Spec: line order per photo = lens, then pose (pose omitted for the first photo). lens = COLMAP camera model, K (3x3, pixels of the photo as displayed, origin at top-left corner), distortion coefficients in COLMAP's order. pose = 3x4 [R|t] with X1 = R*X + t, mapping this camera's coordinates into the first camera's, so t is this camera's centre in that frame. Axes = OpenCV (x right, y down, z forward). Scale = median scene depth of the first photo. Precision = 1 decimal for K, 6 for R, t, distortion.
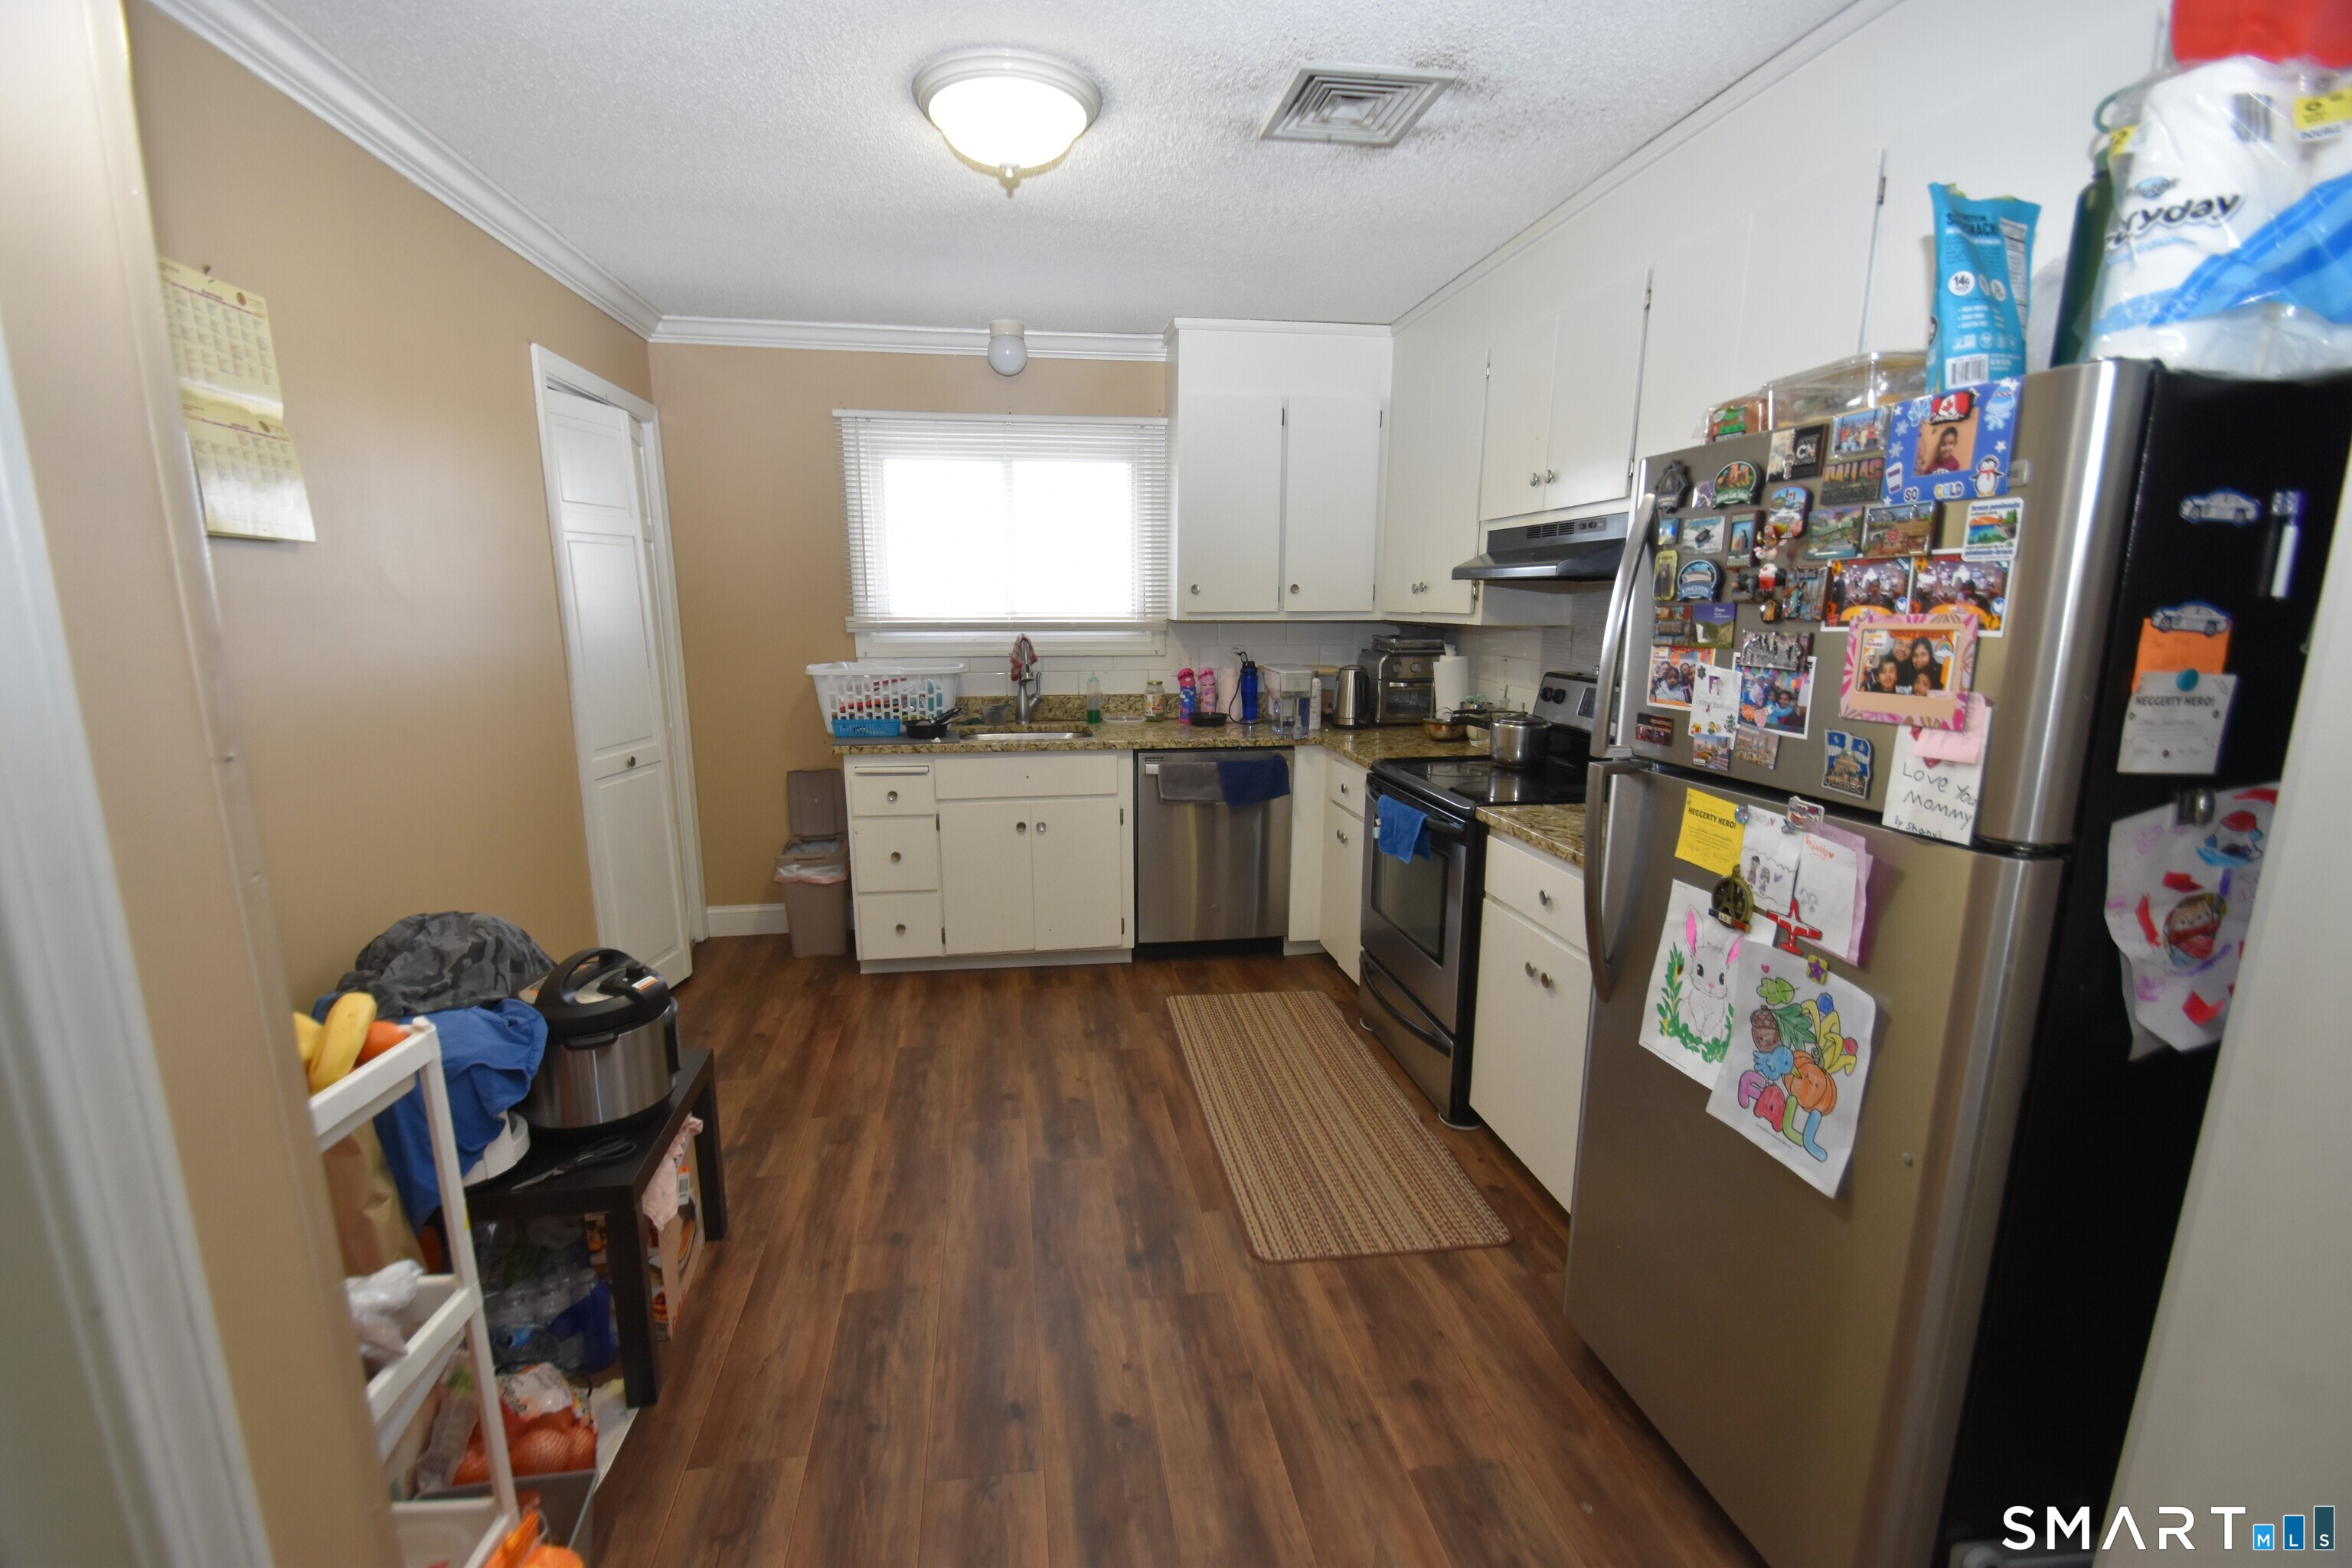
lens RADIAL K [[1037.7, 0, 1158.4], [0, 1037.7, 793.9], [0, 0, 1]] dist [0.001685, -0.004247]
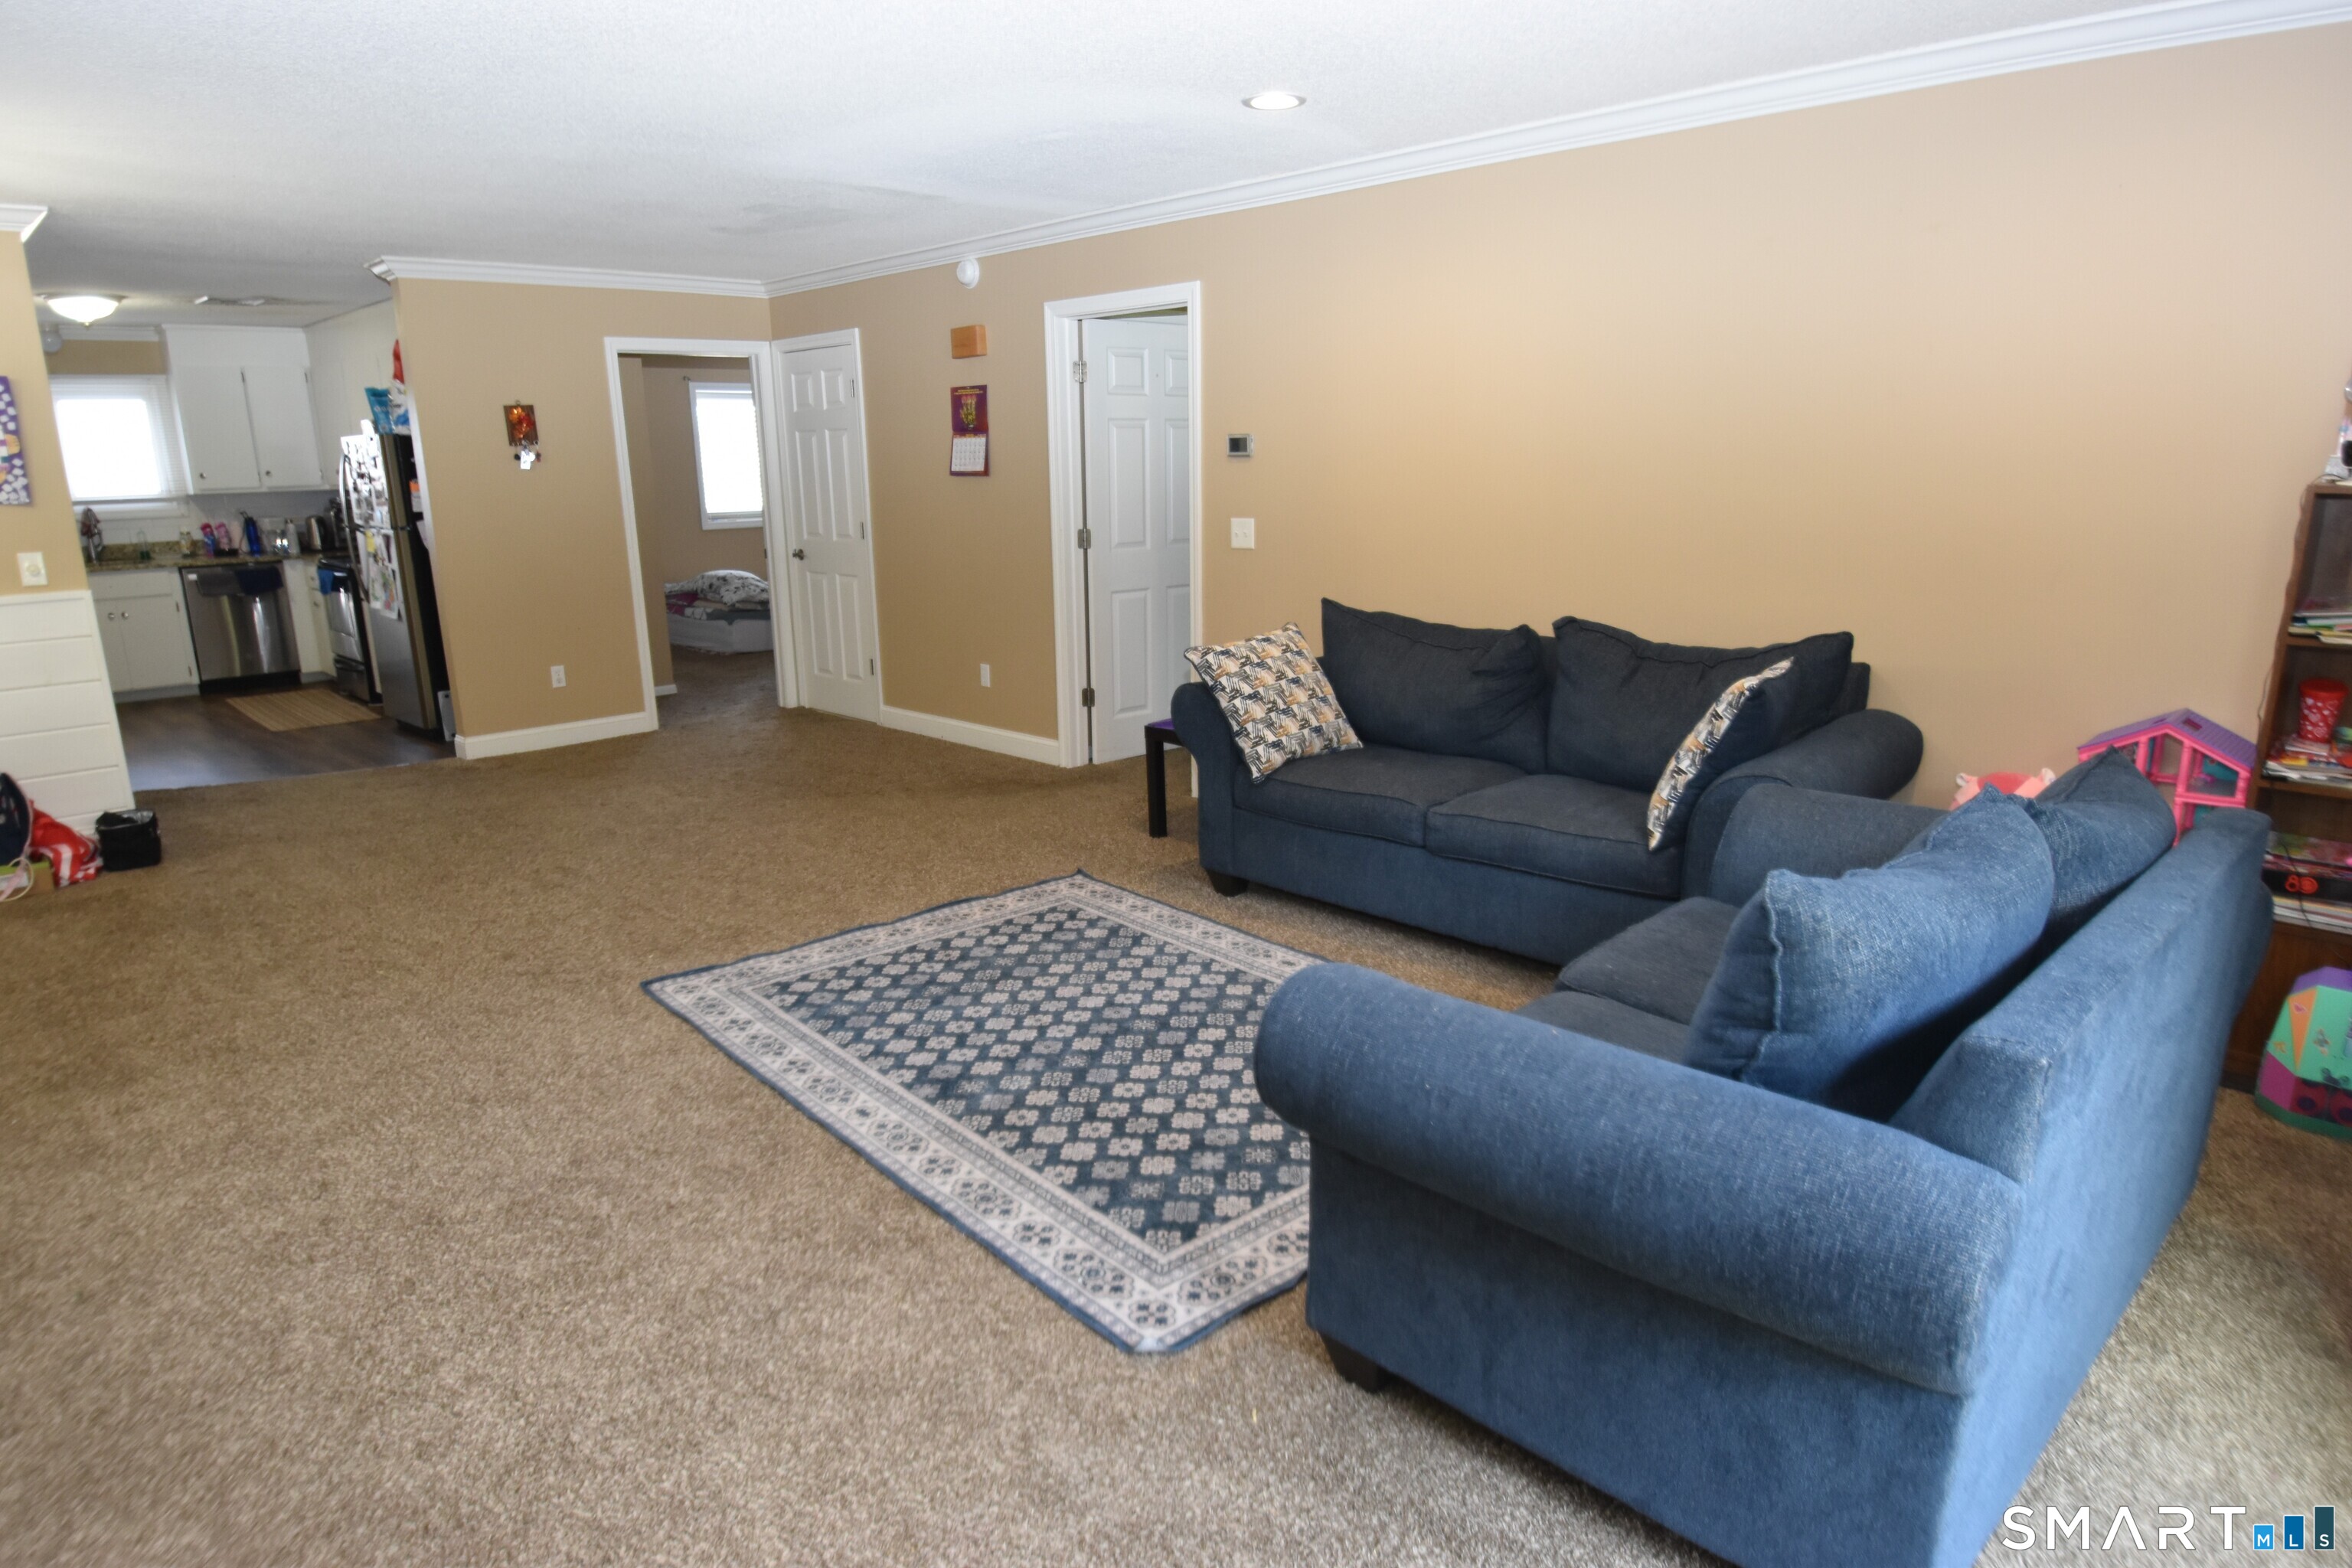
lens RADIAL K [[1360.4, 0, 1155.1], [0, 1360.4, 814.5], [0, 0, 1]] dist [-0.015815, -0.012935]
pose [[0.806969, -0.164710, 0.567162, -0.073265], [0.129021, 0.986293, 0.102856, 0.533574], [-0.576329, -0.009825, 0.817159, -2.787104]]
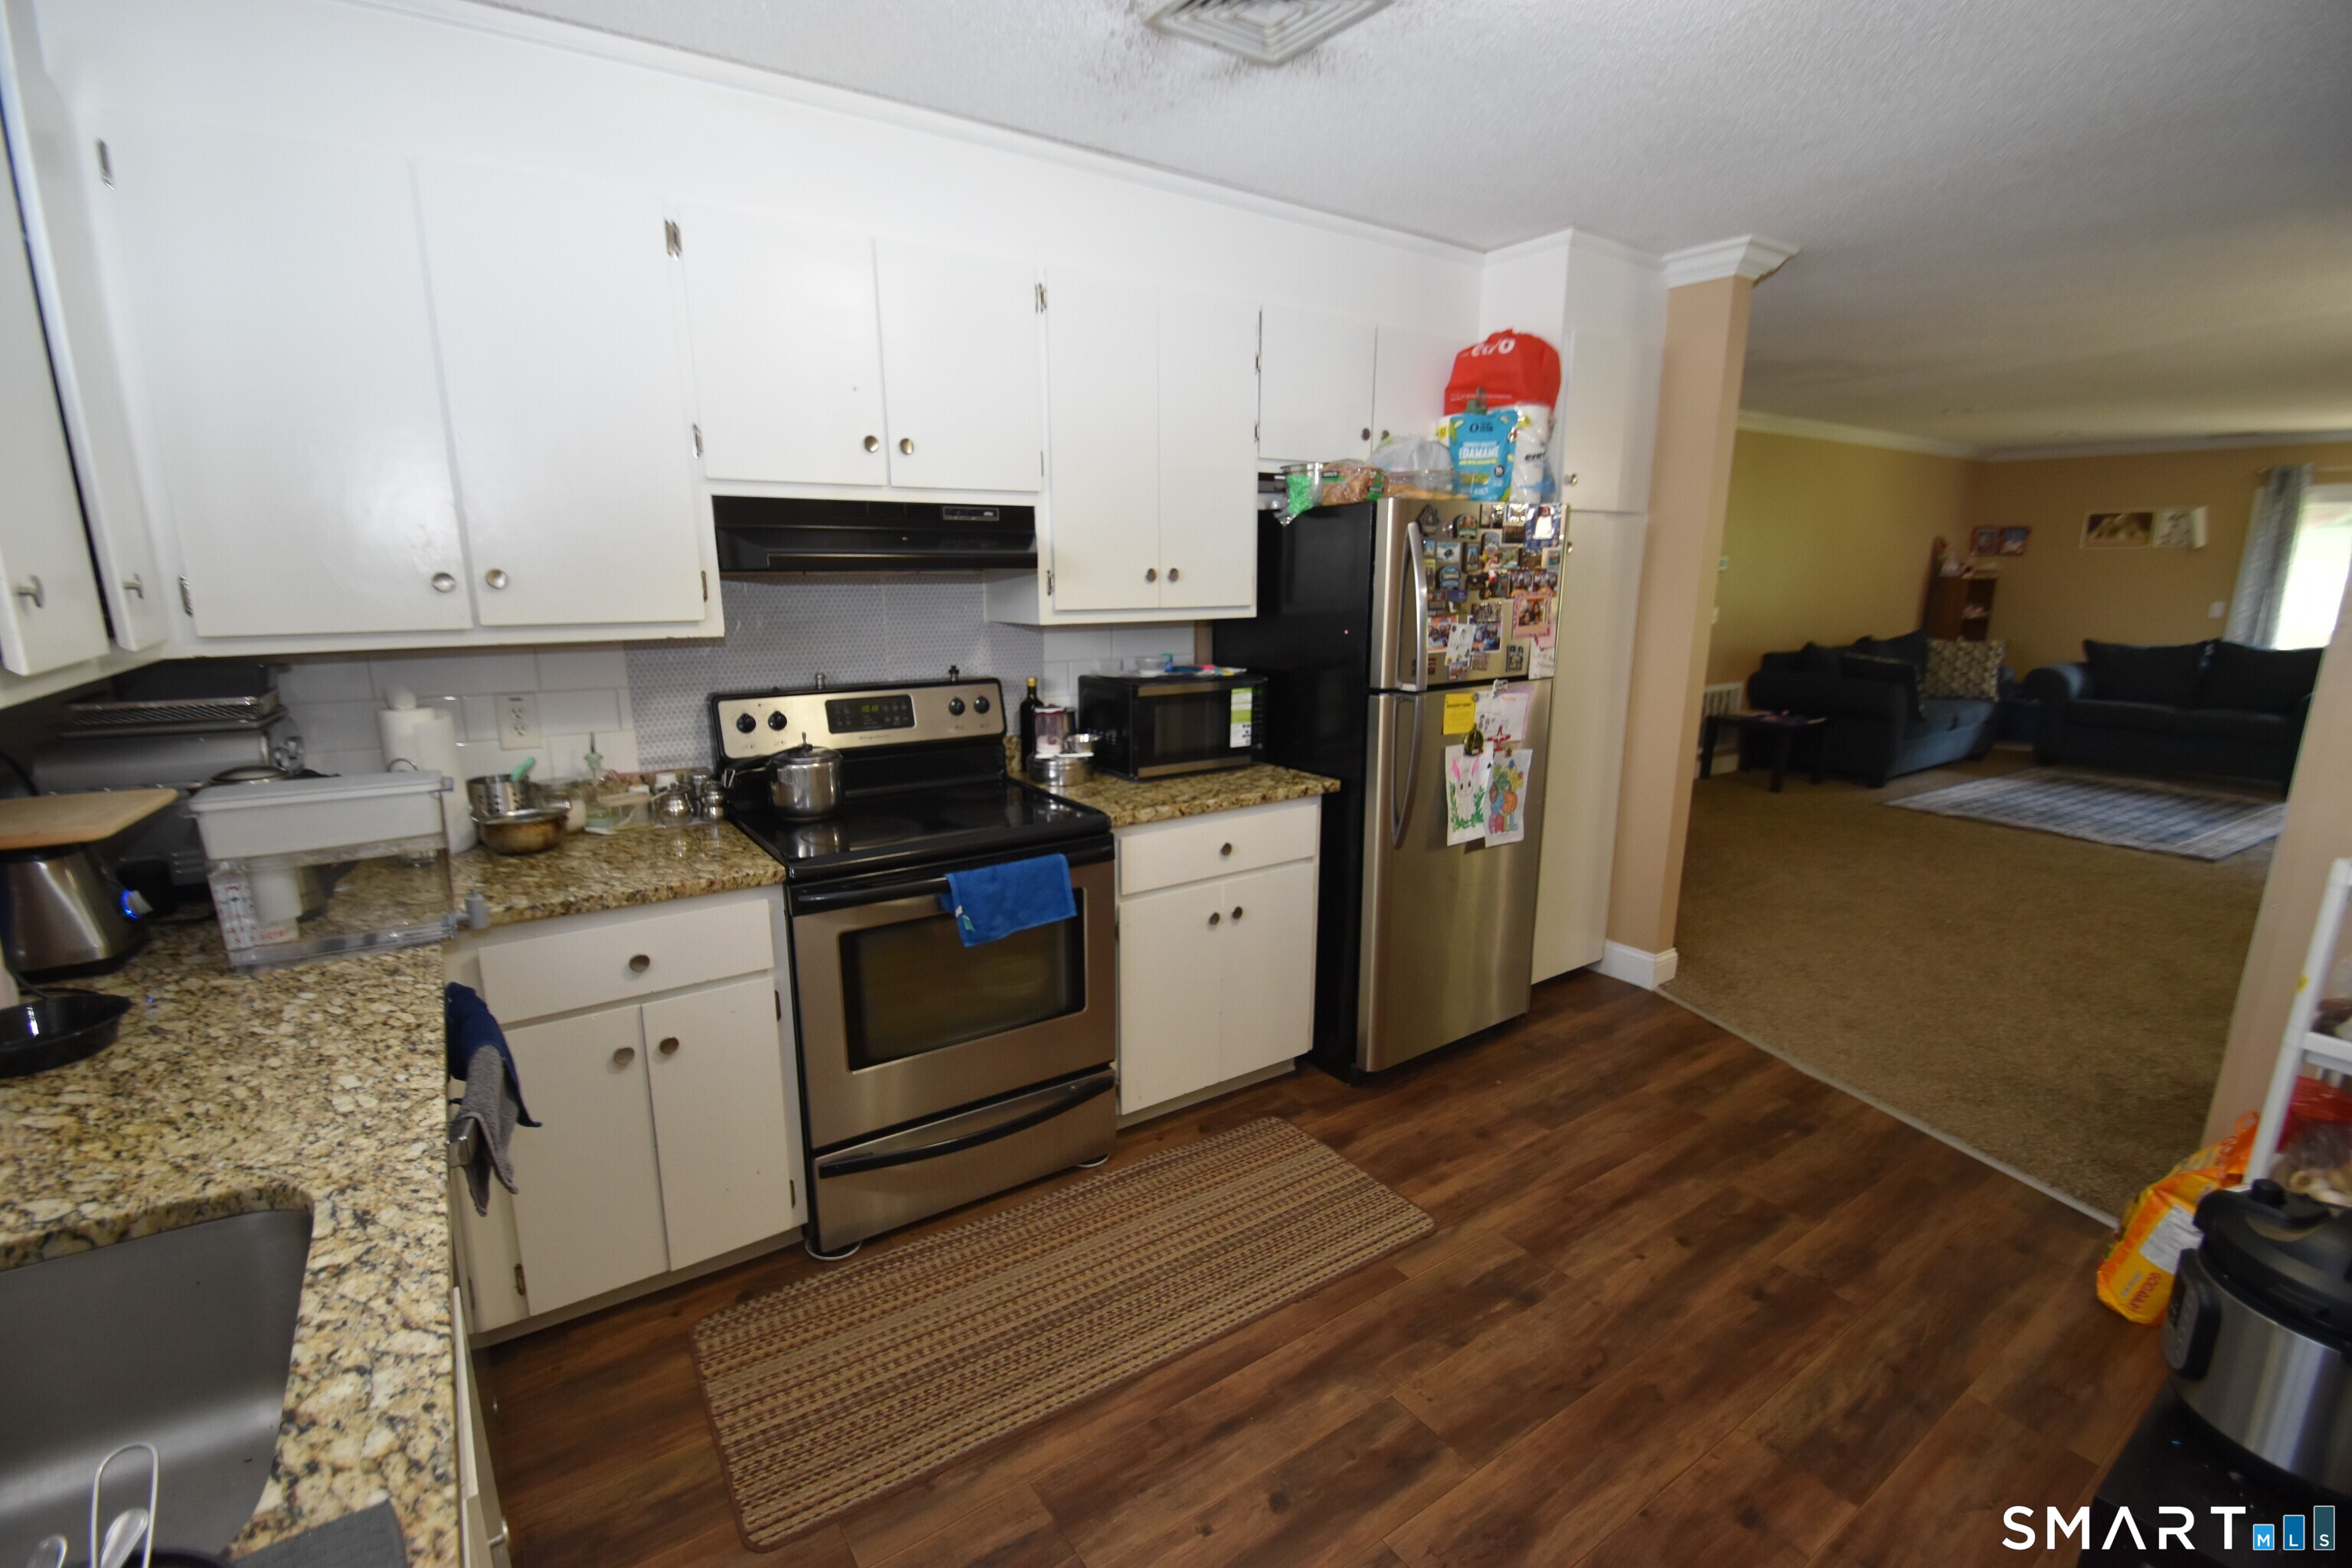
lens RADIAL K [[1037.7, 0, 1132.8], [0, 1037.7, 812.7], [0, 0, 1]] dist [0.001685, -0.004247]
pose [[-0.425514, -0.197032, 0.883242, -0.553828], [0.175463, 0.939525, 0.294119, -0.274566], [-0.887778, 0.280128, -0.365209, 1.384465]]
